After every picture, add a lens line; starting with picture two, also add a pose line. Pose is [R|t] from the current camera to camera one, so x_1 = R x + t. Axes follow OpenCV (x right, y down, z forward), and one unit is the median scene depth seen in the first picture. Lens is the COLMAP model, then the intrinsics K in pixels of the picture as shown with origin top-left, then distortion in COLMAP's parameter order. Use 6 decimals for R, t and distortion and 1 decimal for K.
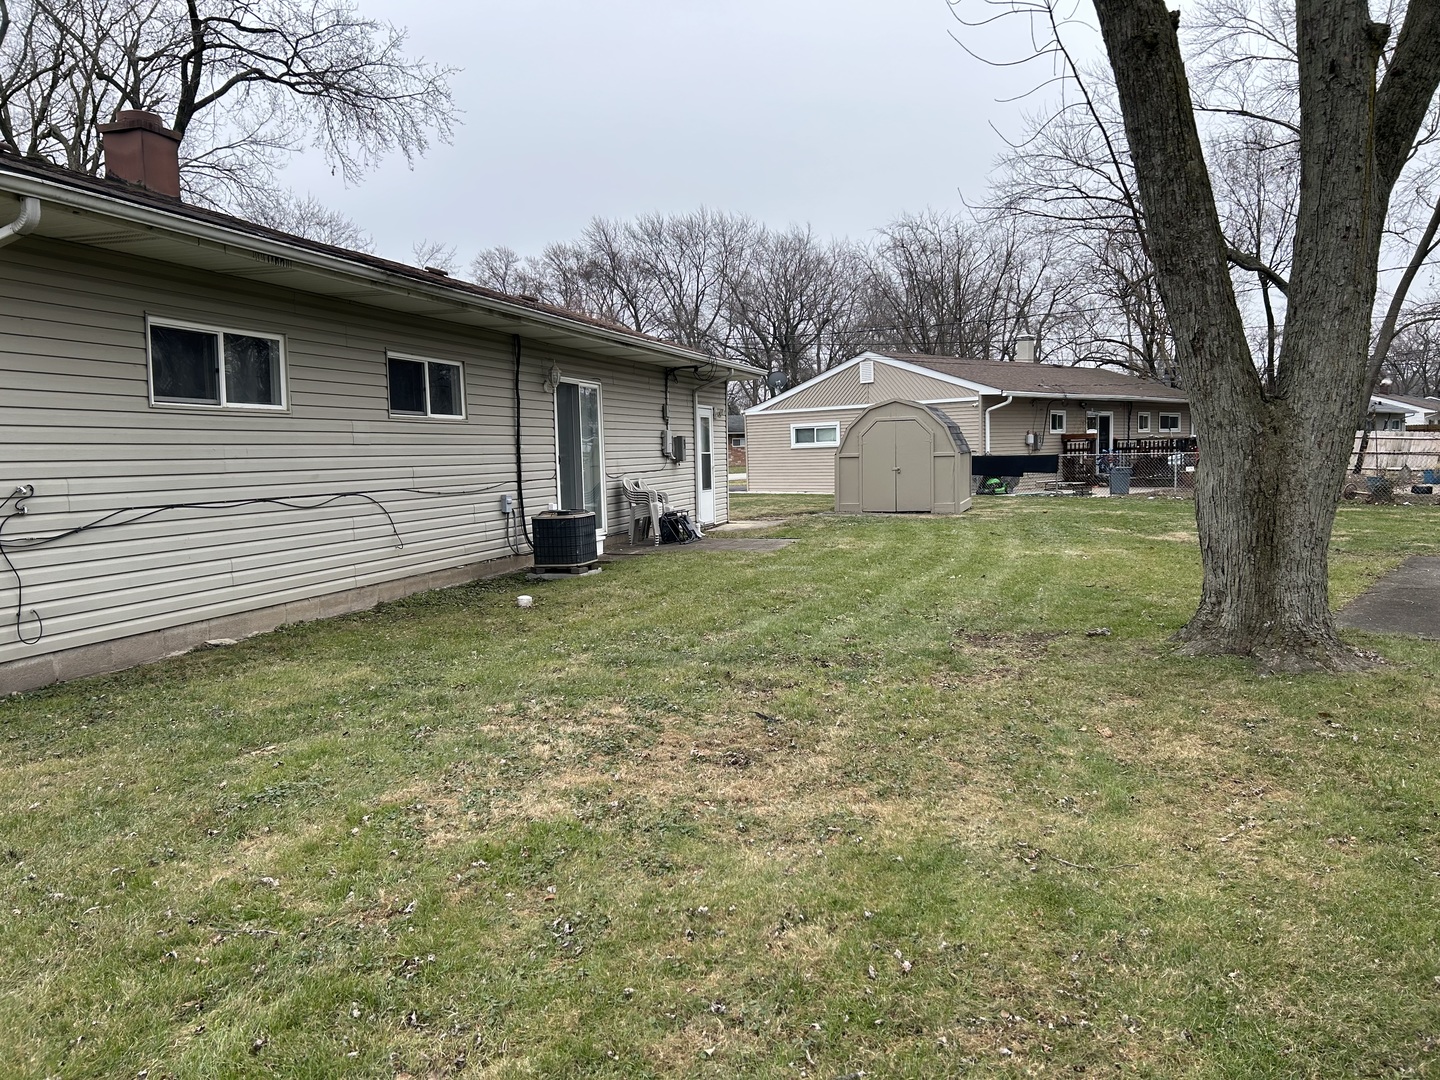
lens RADIAL K [[1096.0, 0, 713.6], [0, 1096.0, 531.5], [0, 0, 1]] dist [0.032838, -0.037156]
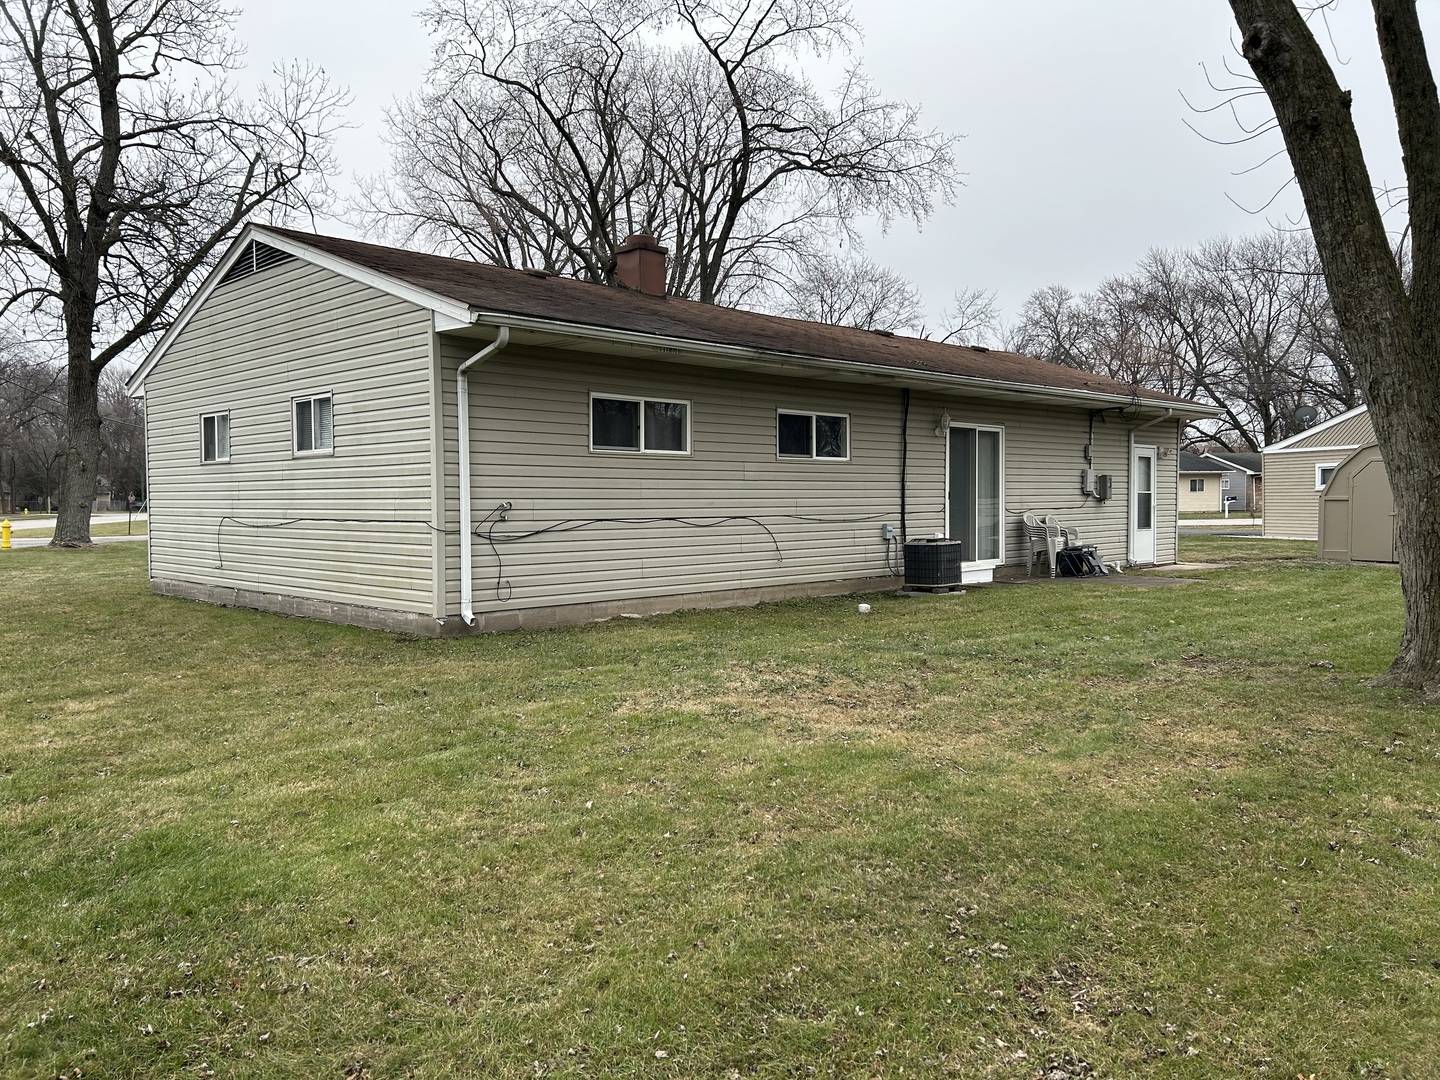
lens RADIAL K [[1064.9, 0, 692.9], [0, 1064.9, 549.1], [0, 0, 1]] dist [0.074151, -0.104478]
pose [[0.873603, 0.042440, -0.484786, 0.184413], [-0.050883, 0.998696, -0.004263, 0.009499], [0.483972, 0.028391, 0.874623, -0.111653]]
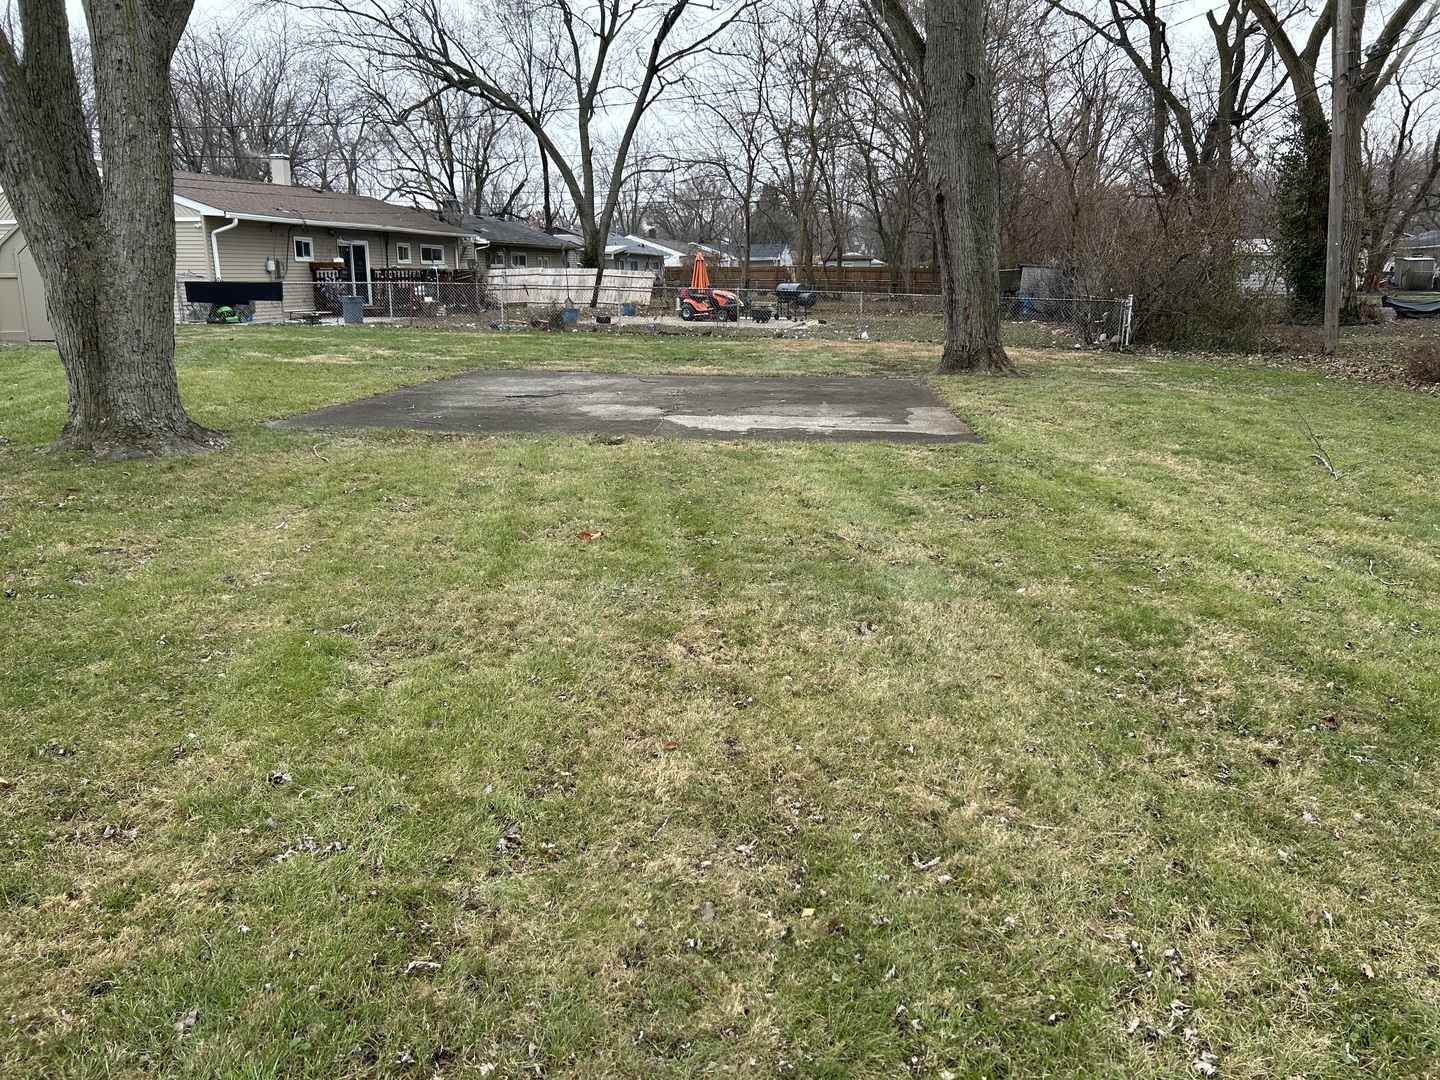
lens RADIAL K [[1096.0, 0, 713.6], [0, 1096.0, 531.5], [0, 0, 1]] dist [0.032838, -0.037156]
pose [[0.834946, -0.102968, 0.540613, 0.197192], [0.021596, 0.987714, 0.154772, 0.016818], [-0.549908, -0.117551, 0.826912, -0.146414]]
